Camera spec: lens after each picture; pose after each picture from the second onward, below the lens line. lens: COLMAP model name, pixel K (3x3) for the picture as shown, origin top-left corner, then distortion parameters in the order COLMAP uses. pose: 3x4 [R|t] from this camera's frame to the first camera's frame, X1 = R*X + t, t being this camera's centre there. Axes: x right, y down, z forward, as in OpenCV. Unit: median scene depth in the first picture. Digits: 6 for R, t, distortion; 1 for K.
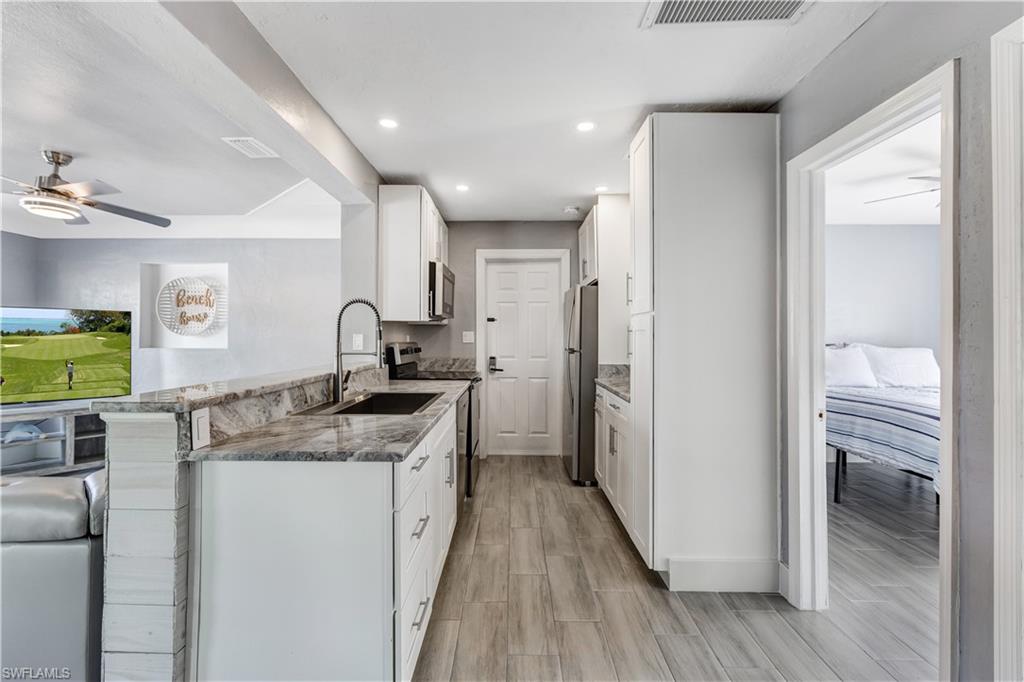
lens RADIAL K [[455.4, 0, 505.8], [0, 455.4, 332.0], [0, 0, 1]] dist [-0.008994, 0.000735]
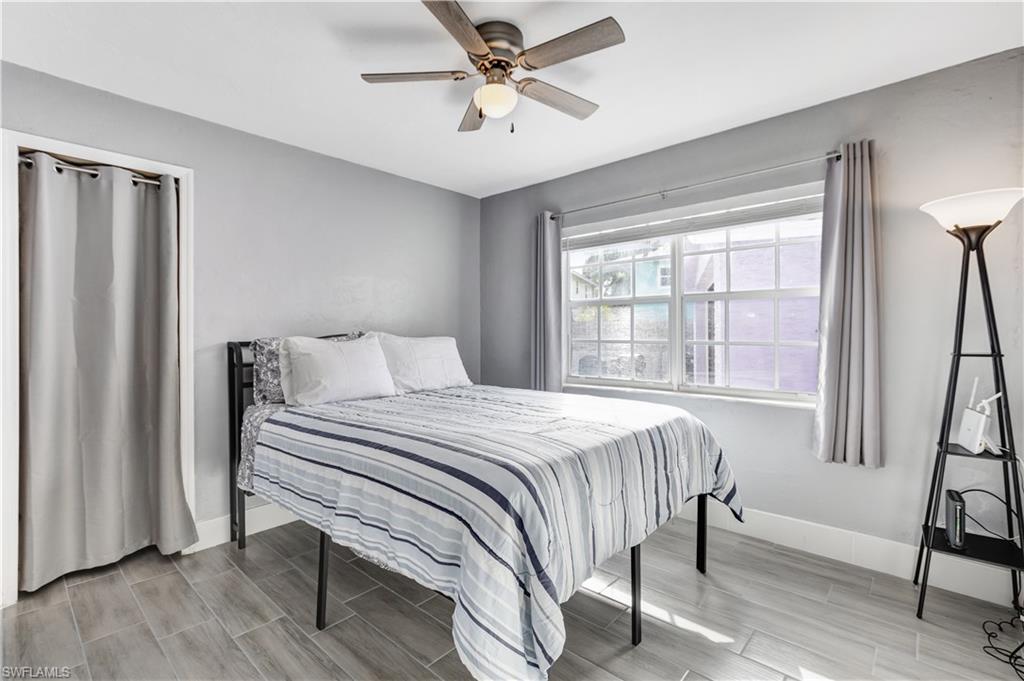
lens RADIAL K [[455.4, 0, 511.0], [0, 455.4, 331.5], [0, 0, 1]] dist [-0.008994, 0.000735]
pose [[0.644747, -0.011228, 0.764313, 0.283501], [0.000536, 0.999899, 0.014237, 0.010800], [-0.764396, -0.008770, 0.644688, 0.293334]]
